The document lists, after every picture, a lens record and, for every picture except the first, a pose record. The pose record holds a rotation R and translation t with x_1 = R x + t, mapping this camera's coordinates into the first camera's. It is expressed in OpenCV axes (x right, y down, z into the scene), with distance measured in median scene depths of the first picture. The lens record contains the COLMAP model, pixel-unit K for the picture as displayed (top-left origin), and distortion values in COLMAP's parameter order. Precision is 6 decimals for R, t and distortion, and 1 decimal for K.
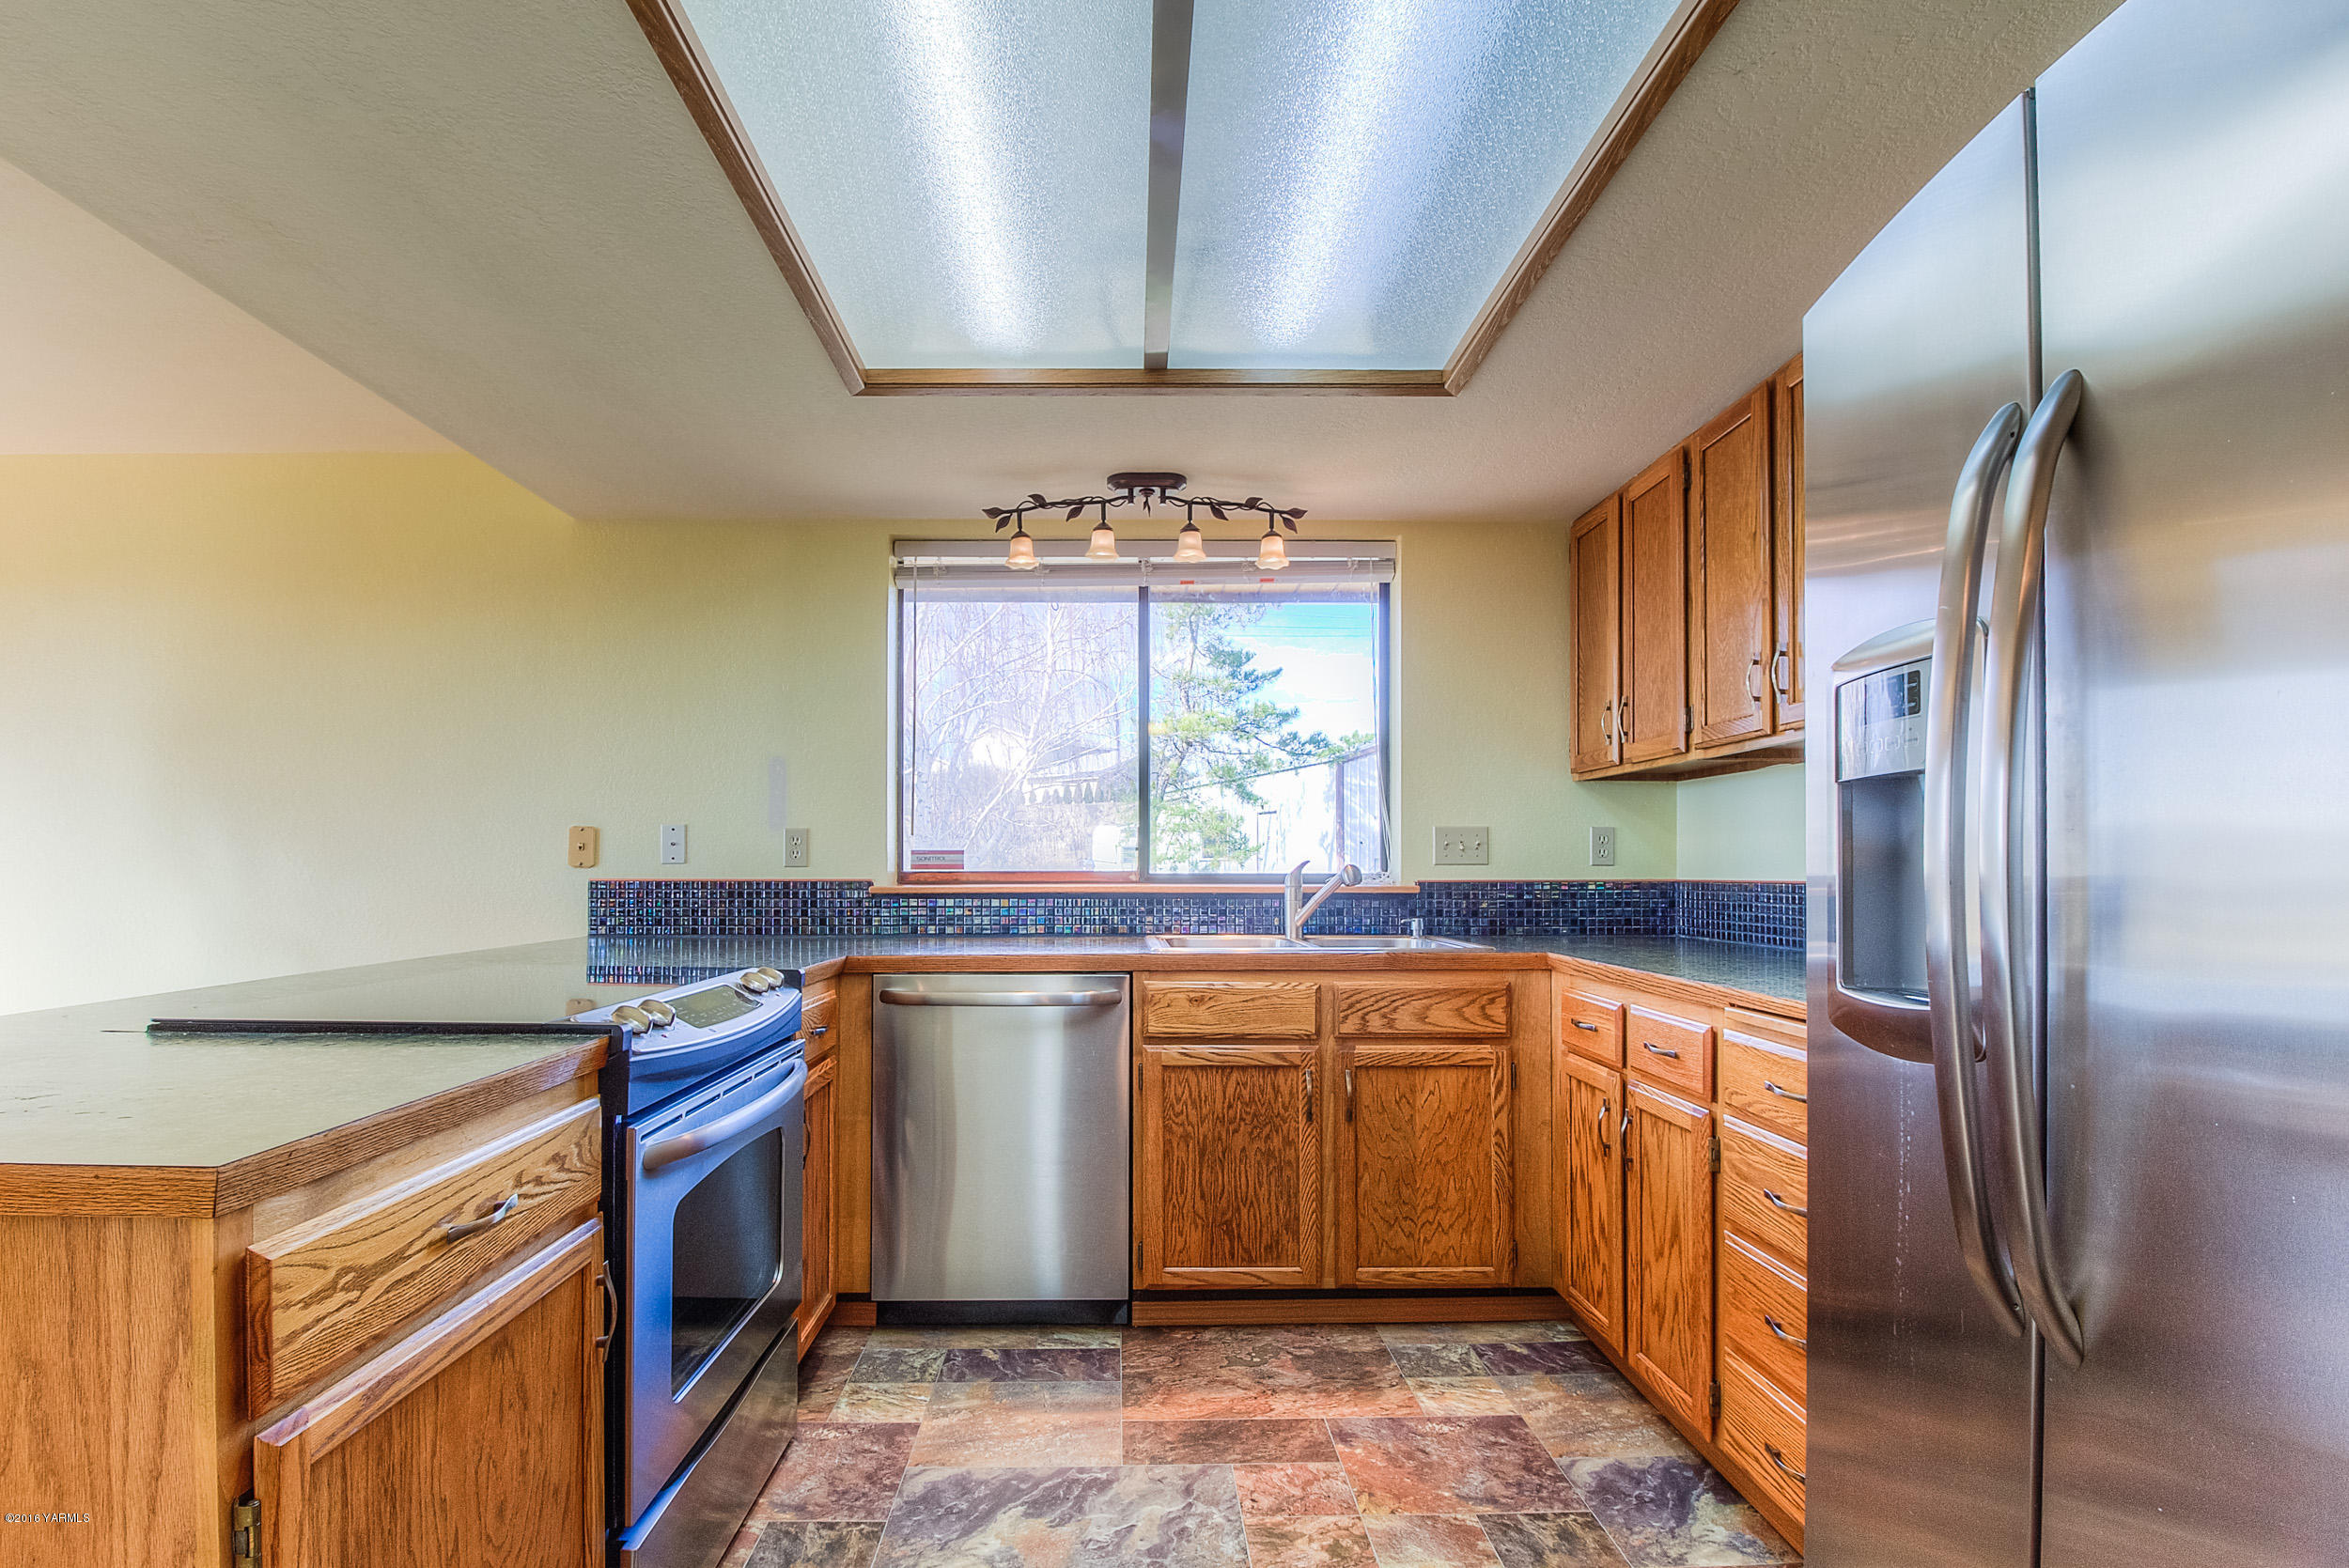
lens RADIAL K [[1121.8, 0, 1165.3], [0, 1121.8, 863.7], [0, 0, 1]] dist [0.004686, -0.019542]
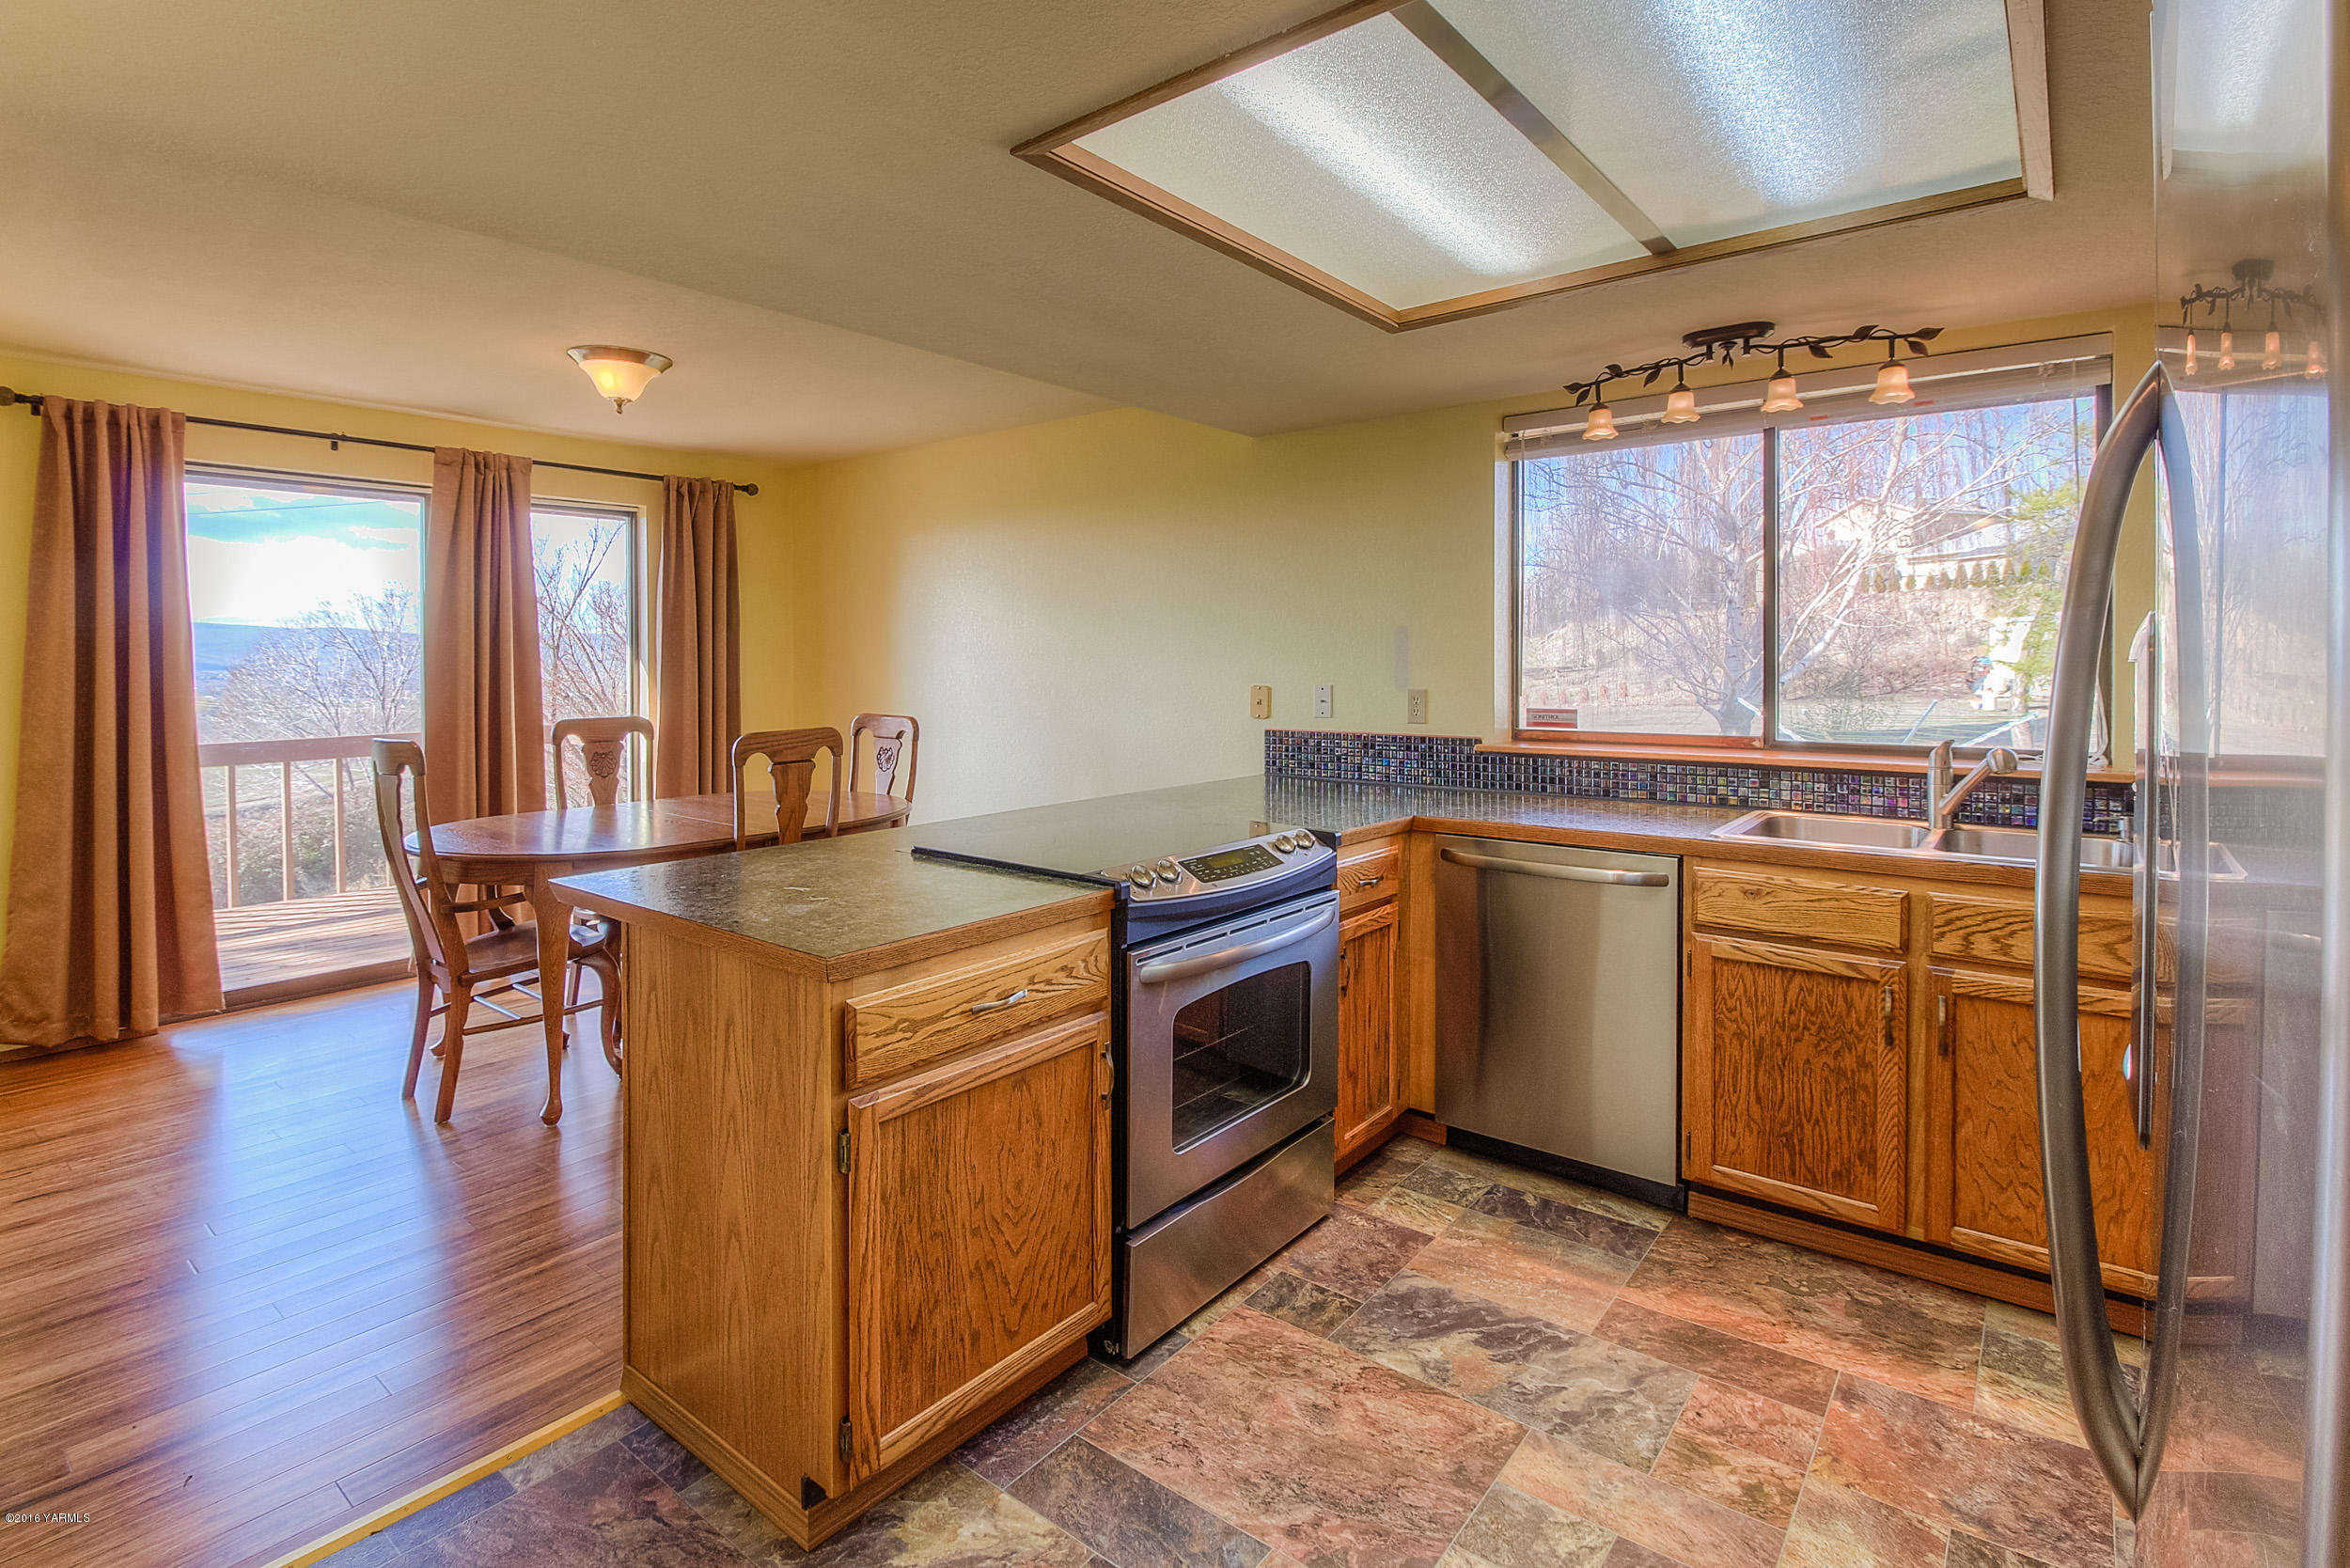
lens RADIAL K [[1154.4, 0, 1177.5], [0, 1154.4, 689.0], [0, 0, 1]] dist [-0.000011, -0.012355]
pose [[0.767759, 0.014617, -0.640572, 0.281286], [0.002439, 0.999666, 0.025734, -0.077060], [0.640734, -0.021320, 0.767467, -0.047112]]
